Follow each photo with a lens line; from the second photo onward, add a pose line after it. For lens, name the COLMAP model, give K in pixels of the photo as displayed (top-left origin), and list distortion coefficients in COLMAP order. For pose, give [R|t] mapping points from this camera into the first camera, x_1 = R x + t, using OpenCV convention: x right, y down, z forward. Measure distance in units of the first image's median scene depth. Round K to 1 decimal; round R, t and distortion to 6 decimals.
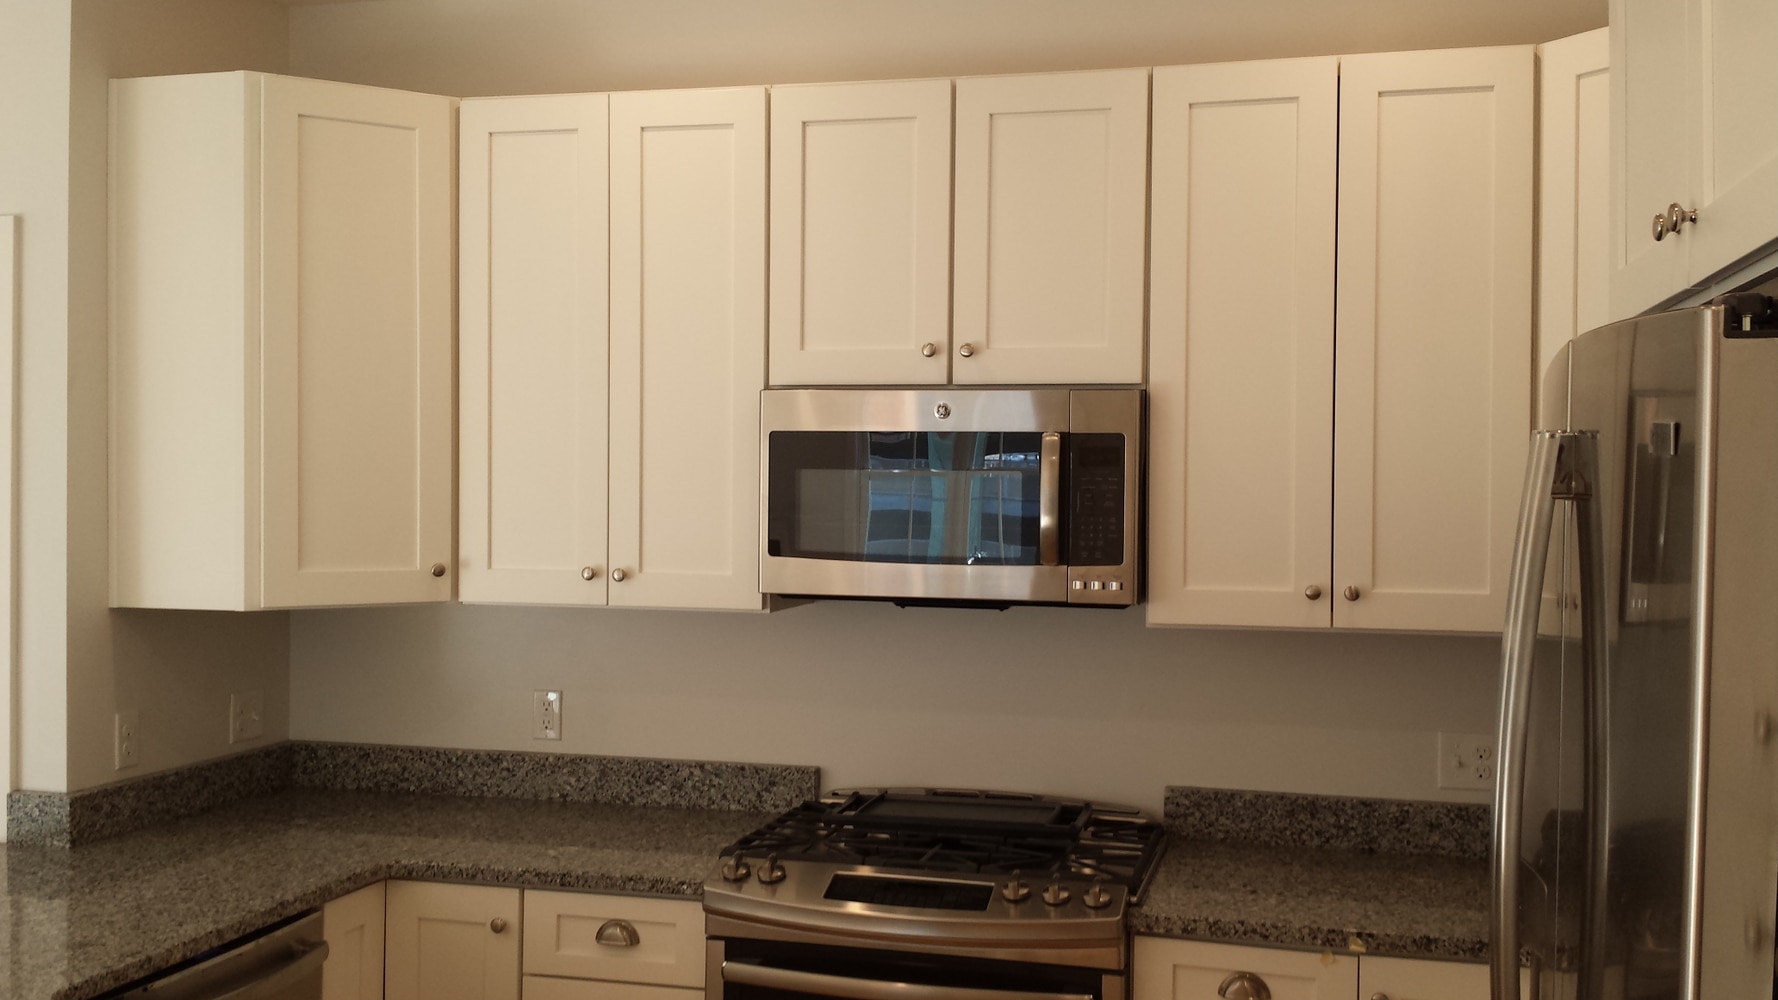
lens RADIAL K [[1655.3, 0, 922.7], [0, 1655.3, 504.7], [0, 0, 1]] dist [0.148846, -0.376941]
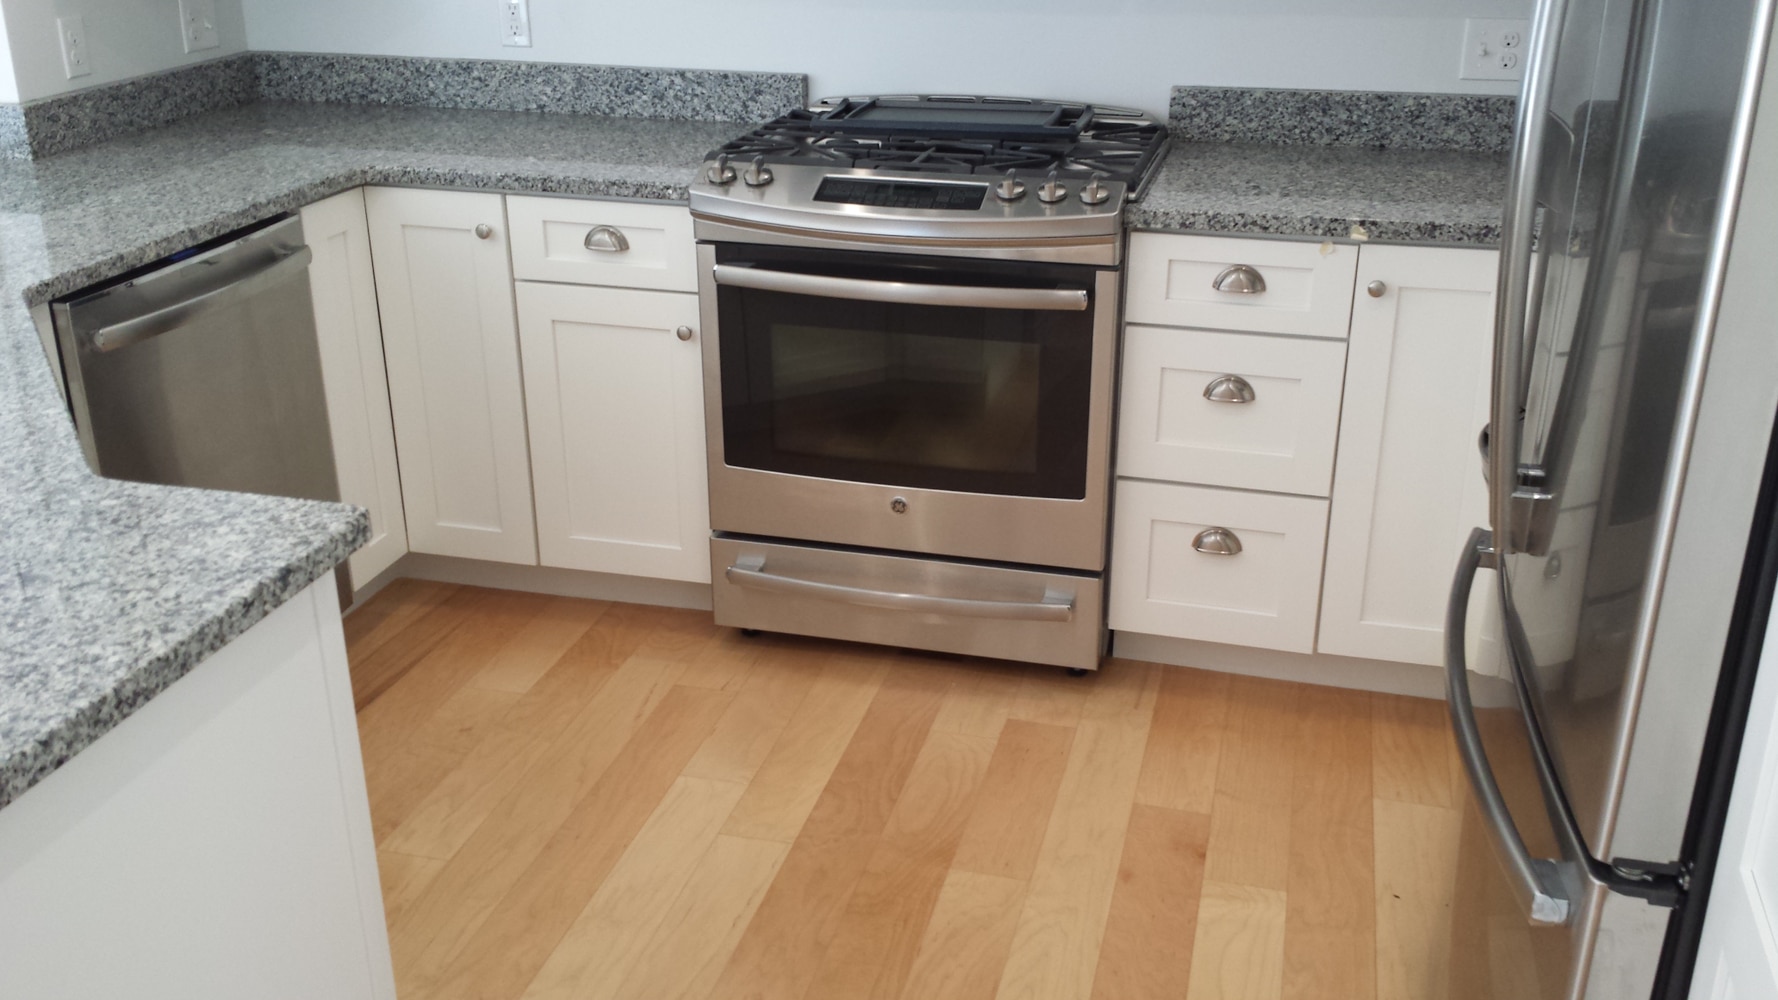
lens RADIAL K [[1655.3, 0, 922.7], [0, 1655.3, 504.7], [0, 0, 1]] dist [0.148846, -0.376941]
pose [[0.999923, -0.011003, -0.005809, 0.007471], [0.012374, 0.928205, 0.371864, 0.037072], [0.001300, -0.371907, 0.928269, 0.030793]]
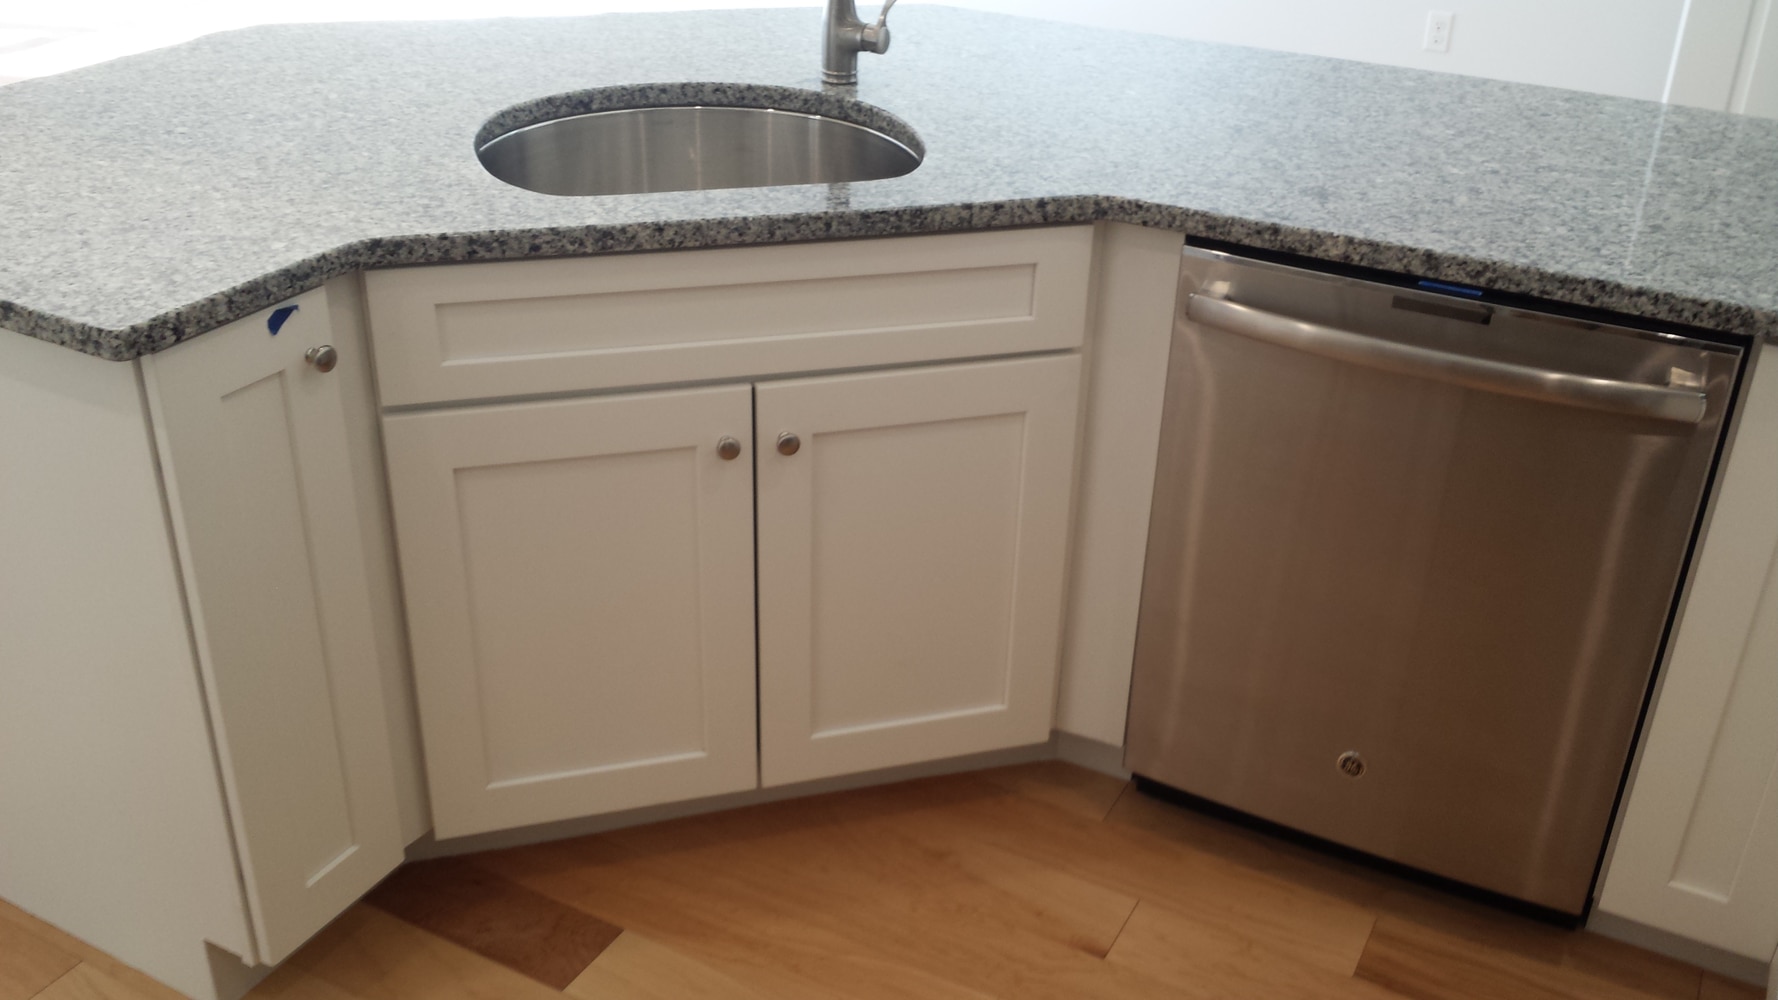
lens RADIAL K [[1655.3, 0, 922.7], [0, 1655.3, 504.7], [0, 0, 1]] dist [0.148846, -0.376941]
pose [[-0.235149, 0.444027, -0.864607, 0.215748], [-0.044411, 0.883713, 0.465918, 0.030664], [0.970944, 0.147959, -0.188084, 0.788220]]
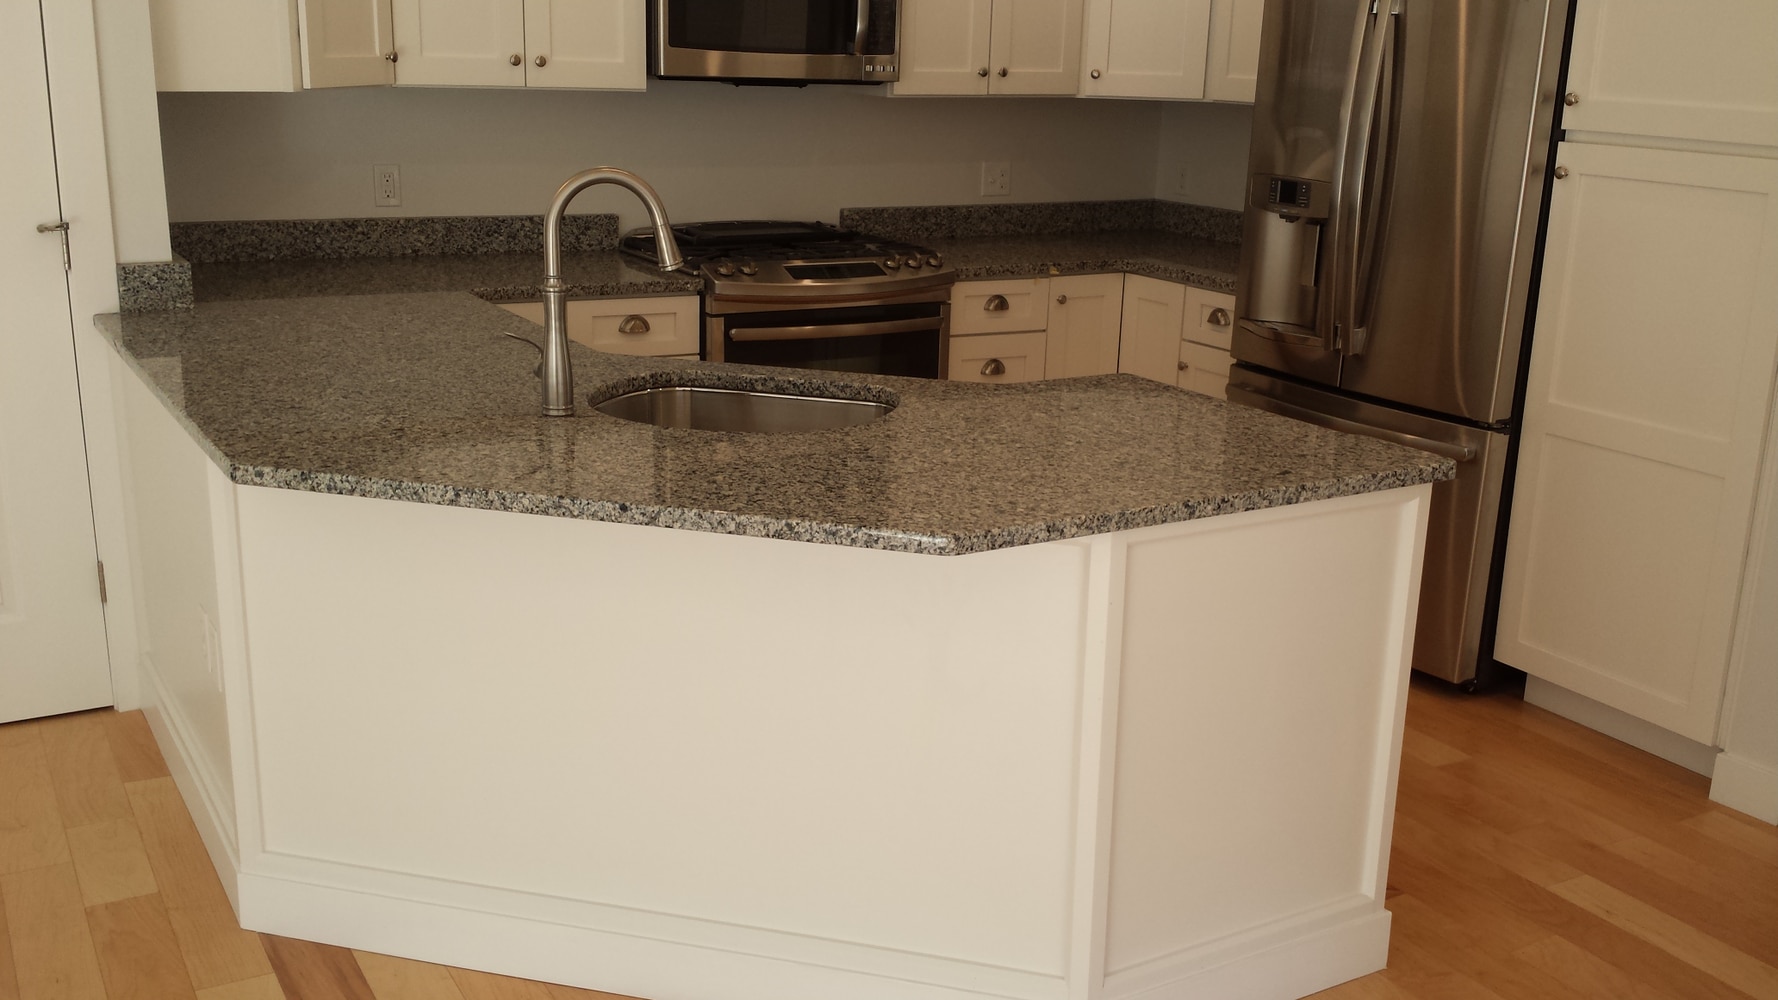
lens RADIAL K [[1660.4, 0, 923.5], [0, 1660.4, 506.4], [0, 0, 1]] dist [0.152578, -0.413473]
pose [[0.701022, -0.181994, 0.689526, -0.969953], [-0.017212, 0.962288, 0.271486, 0.016444], [-0.712932, -0.202186, 0.671453, -0.144560]]
